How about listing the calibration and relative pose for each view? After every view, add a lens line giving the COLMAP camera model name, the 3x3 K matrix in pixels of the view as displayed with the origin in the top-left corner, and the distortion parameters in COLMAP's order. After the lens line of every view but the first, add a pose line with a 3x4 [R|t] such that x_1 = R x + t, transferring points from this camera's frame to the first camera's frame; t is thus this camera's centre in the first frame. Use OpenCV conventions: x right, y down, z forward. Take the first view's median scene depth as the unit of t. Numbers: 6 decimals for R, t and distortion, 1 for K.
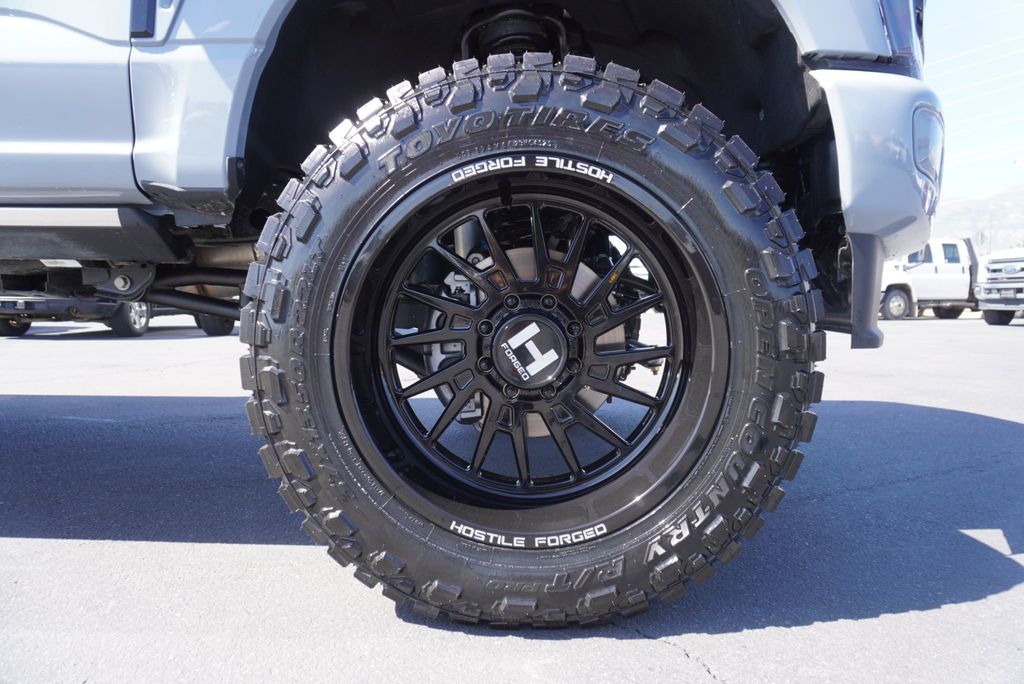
lens RADIAL K [[680.7, 0, 512.0], [0, 680.7, 342.0], [0, 0, 1]] dist [-0.018985, 0.007488]
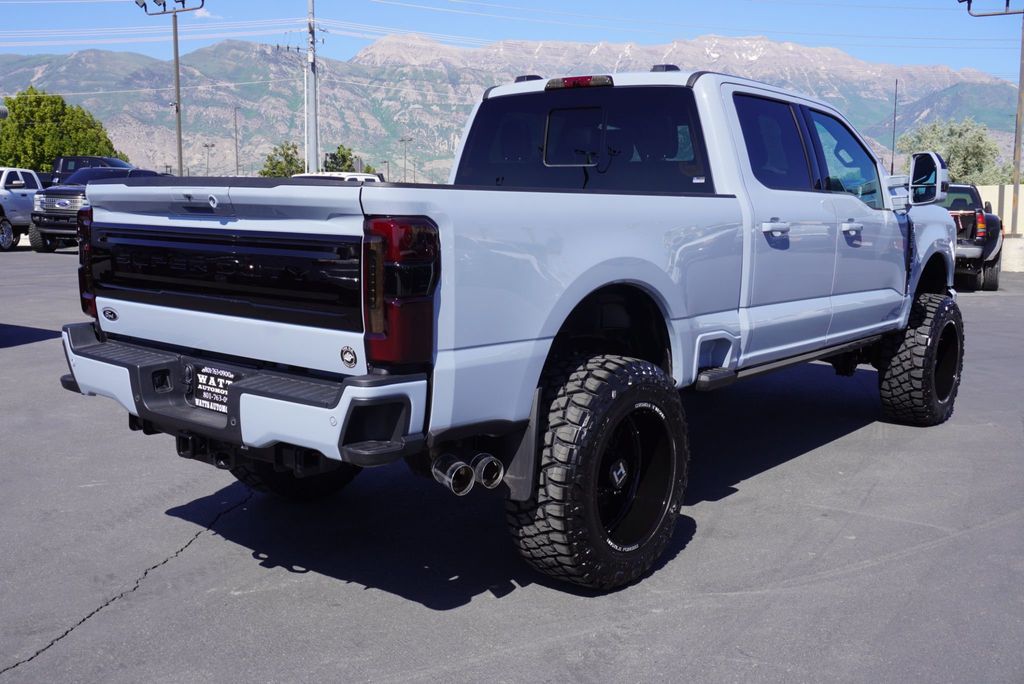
lens RADIAL K [[1003.9, 0, 512.8], [0, 1003.9, 381.8], [0, 0, 1]] dist [0.098455, -0.162729]
pose [[0.590602, -0.141086, 0.794534, -6.599682], [0.042821, 0.988690, 0.143732, -0.873391], [-0.805826, -0.050866, 0.589964, -0.686813]]
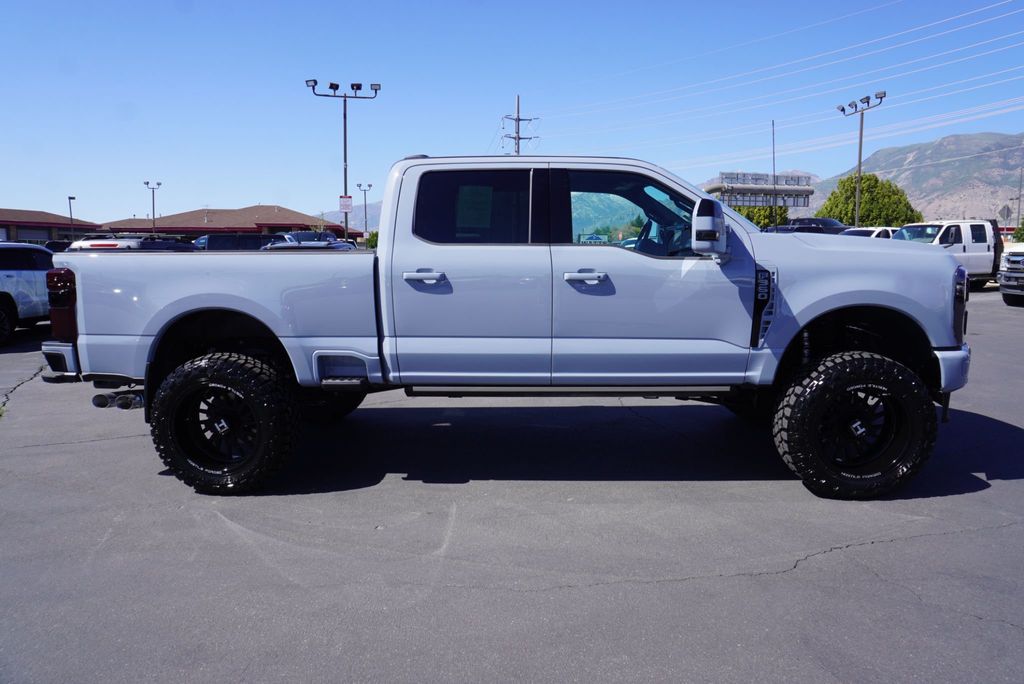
lens RADIAL K [[676.1, 0, 512.0], [0, 676.1, 342.0], [0, 0, 1]] dist [0.000426, 0.003383]
pose [[0.999560, -0.015444, -0.025334, -1.761318], [0.017372, 0.996822, 0.077741, -0.775994], [0.024053, -0.078147, 0.996652, -2.720441]]
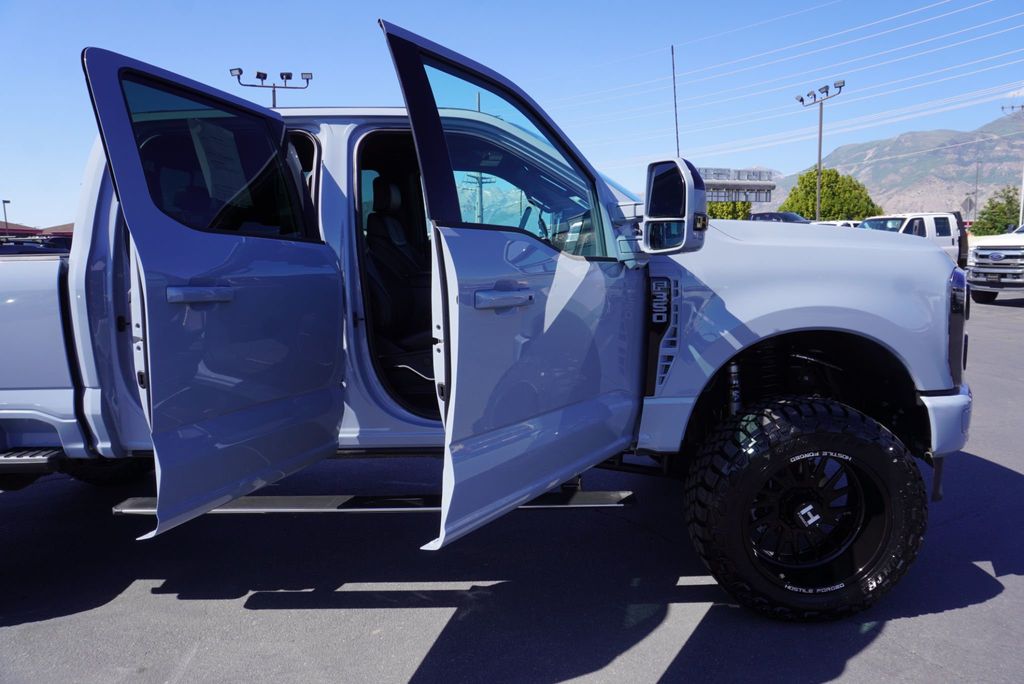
lens RADIAL K [[677.1, 0, 507.7], [0, 677.1, 342.7], [0, 0, 1]] dist [-0.012091, 0.003070]
pose [[0.999404, -0.032883, 0.010532, -1.058760], [0.031928, 0.996223, 0.080744, -0.833632], [-0.013147, -0.080359, 0.996679, -1.379559]]
